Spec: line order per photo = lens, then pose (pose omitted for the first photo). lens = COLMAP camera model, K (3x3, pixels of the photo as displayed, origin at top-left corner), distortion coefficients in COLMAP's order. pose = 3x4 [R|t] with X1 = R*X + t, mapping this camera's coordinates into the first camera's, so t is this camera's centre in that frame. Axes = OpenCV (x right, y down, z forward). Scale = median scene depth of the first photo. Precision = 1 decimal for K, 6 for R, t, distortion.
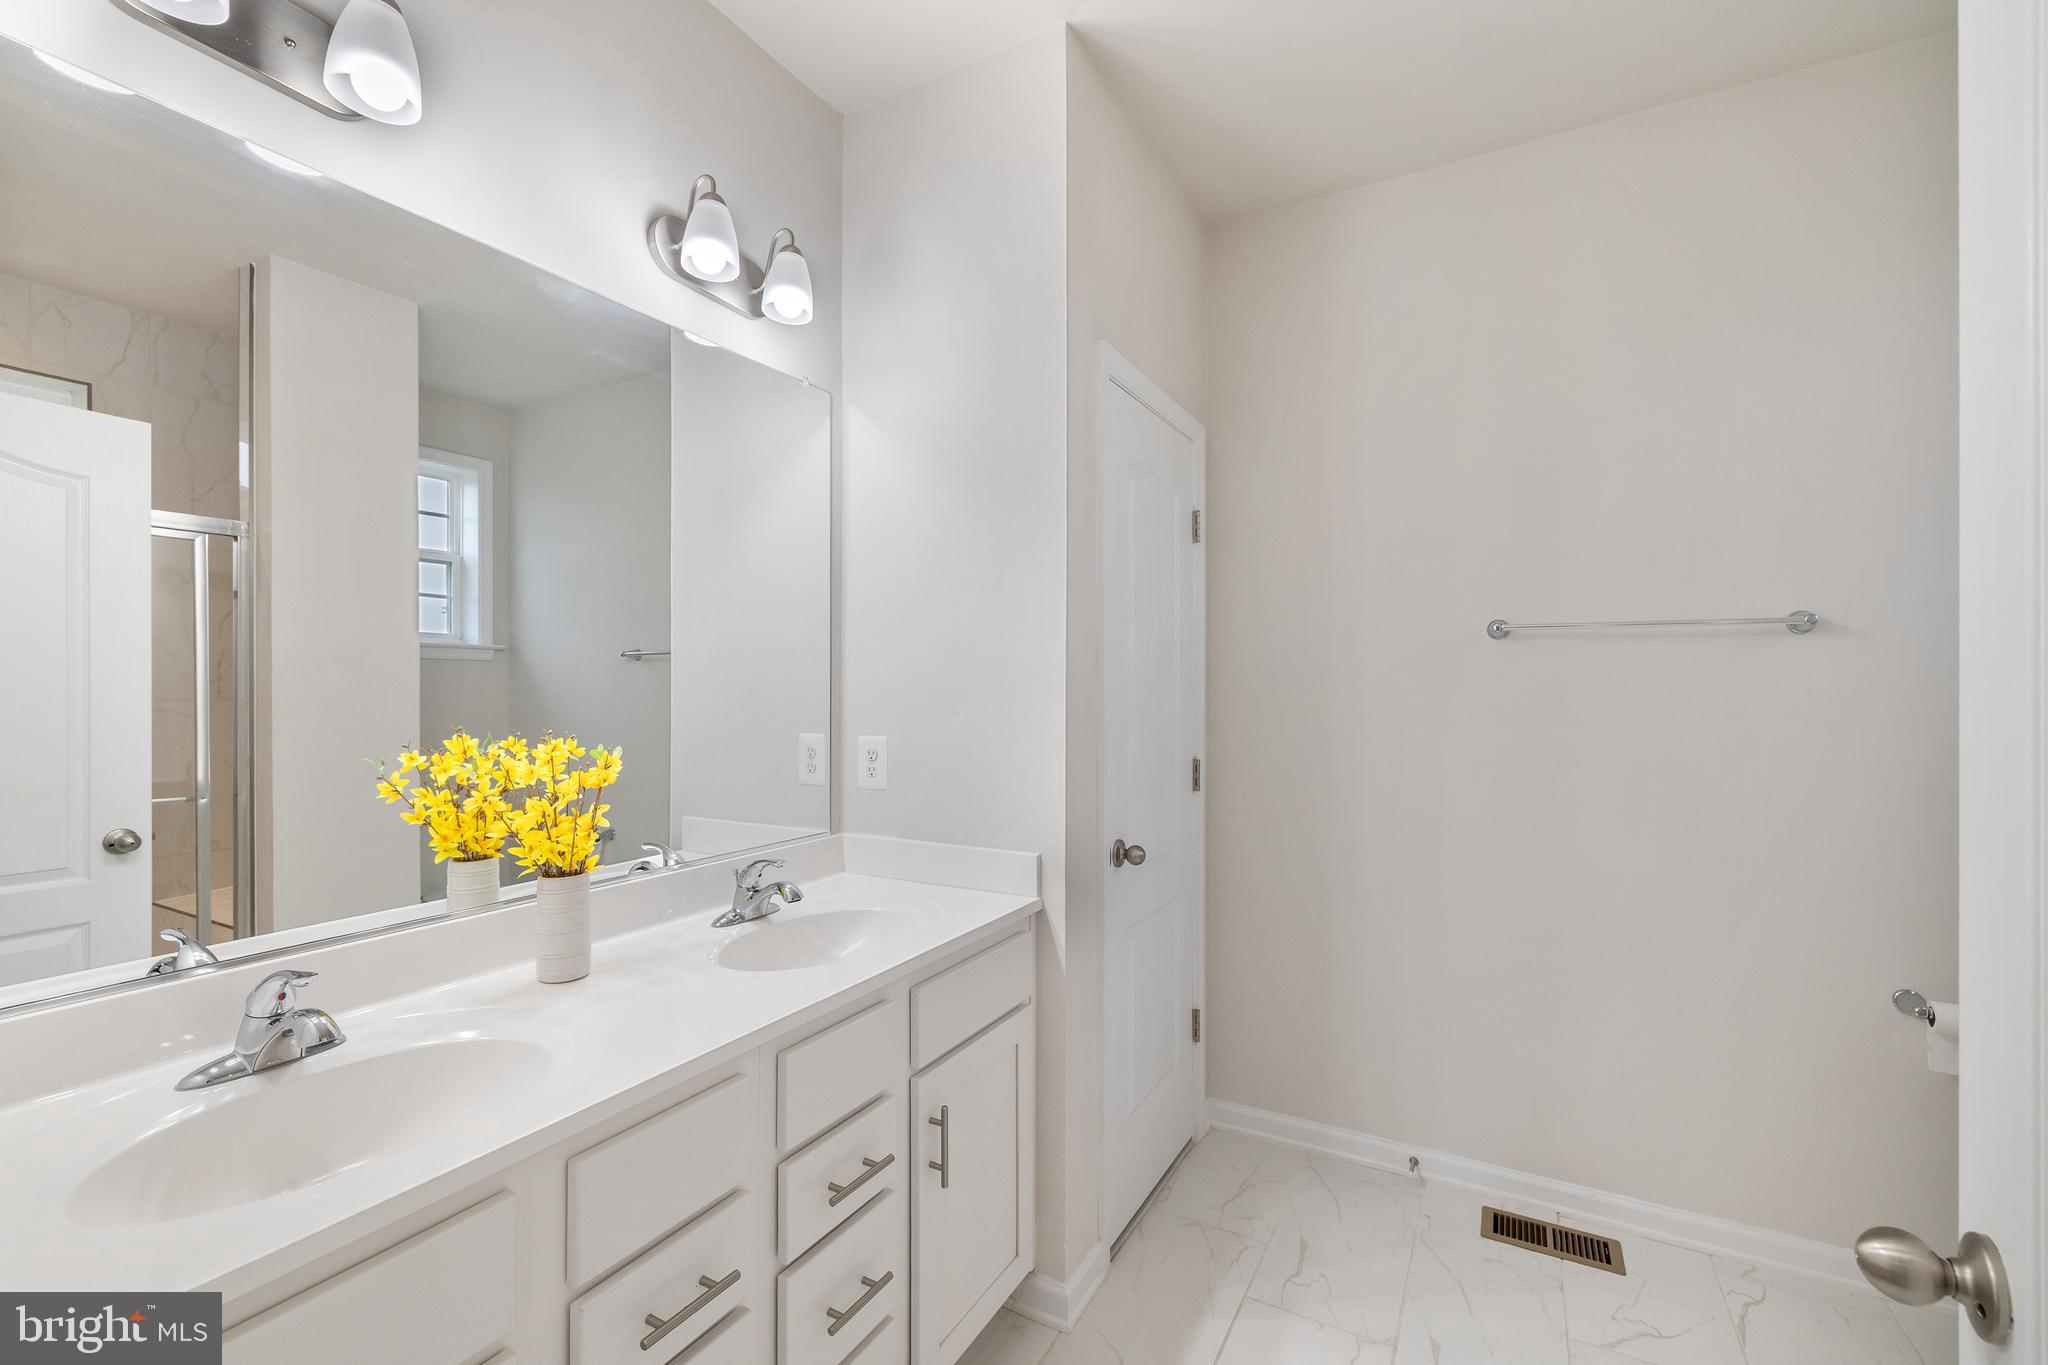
lens RADIAL K [[860.7, 0, 1022.0], [0, 860.7, 688.1], [0, 0, 1]] dist [0.003078, -0.000595]
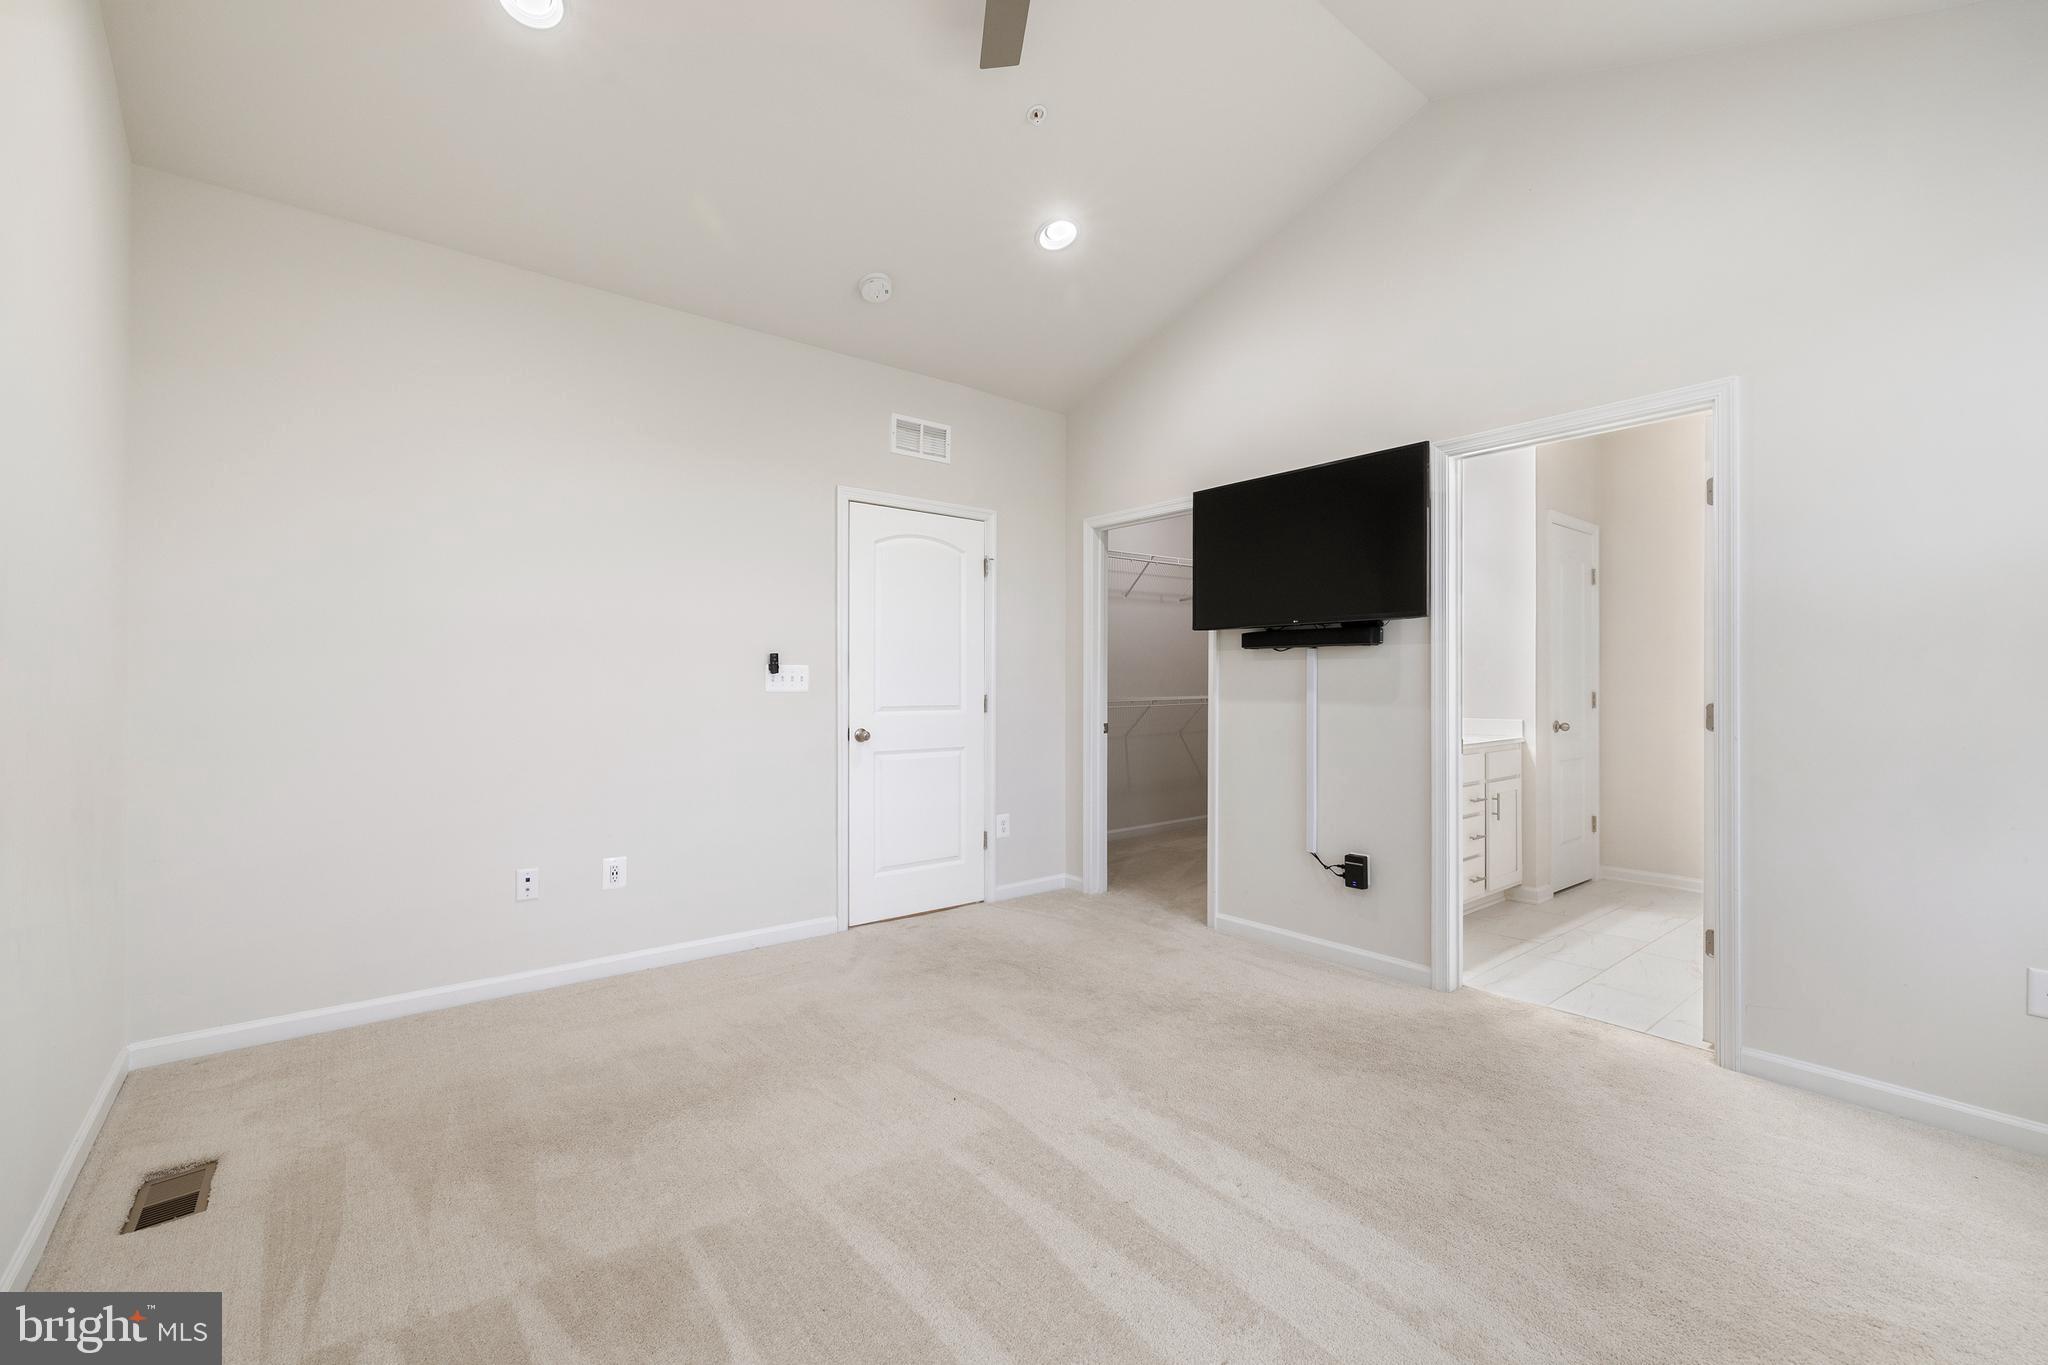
lens RADIAL K [[860.7, 0, 1030.8], [0, 860.7, 685.1], [0, 0, 1]] dist [0.003078, -0.000595]
pose [[0.933371, -0.002633, -0.358904, -0.332715], [0.004361, 0.999982, 0.004004, 0.057071], [0.358887, -0.005302, 0.933366, -1.482288]]
